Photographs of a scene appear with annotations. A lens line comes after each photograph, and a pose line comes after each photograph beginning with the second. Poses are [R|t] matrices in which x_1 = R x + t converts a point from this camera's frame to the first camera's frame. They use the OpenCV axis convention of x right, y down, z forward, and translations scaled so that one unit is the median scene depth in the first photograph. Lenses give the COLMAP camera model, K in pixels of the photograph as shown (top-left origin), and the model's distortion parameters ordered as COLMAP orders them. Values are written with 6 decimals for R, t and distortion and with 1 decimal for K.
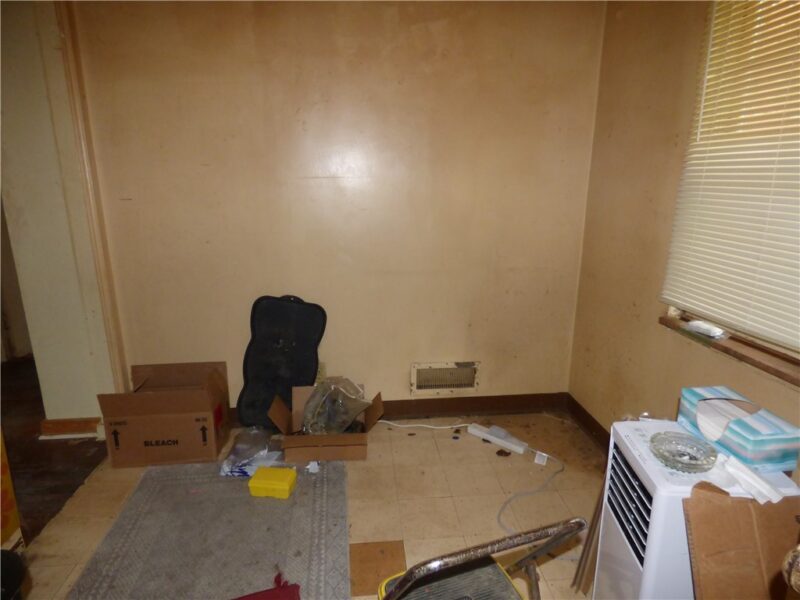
lens RADIAL K [[480.9, 0, 404.6], [0, 480.9, 298.2], [0, 0, 1]] dist [-0.018765, -0.000546]
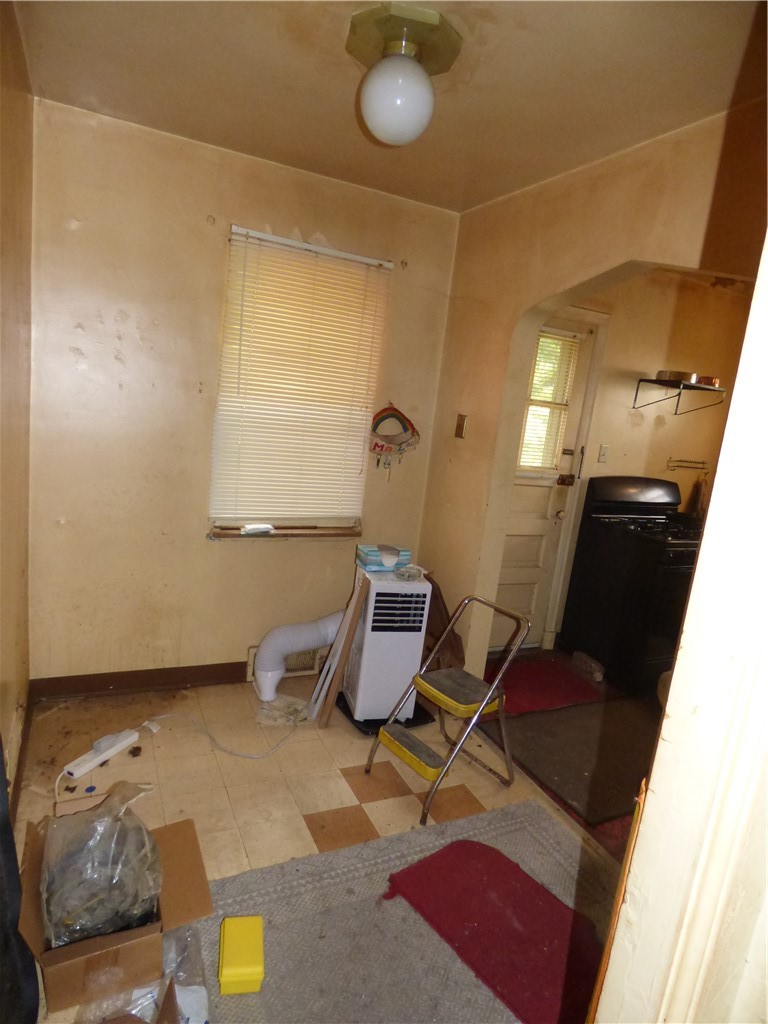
lens RADIAL K [[615.6, 0, 384.0], [0, 615.6, 512.0], [0, 0, 1]] dist [-0.018765, -0.000546]
pose [[-0.332919, -0.211085, 0.919026, -1.107343], [0.122468, 0.956689, 0.264100, -0.399692], [-0.934969, 0.200475, -0.292648, 1.128051]]
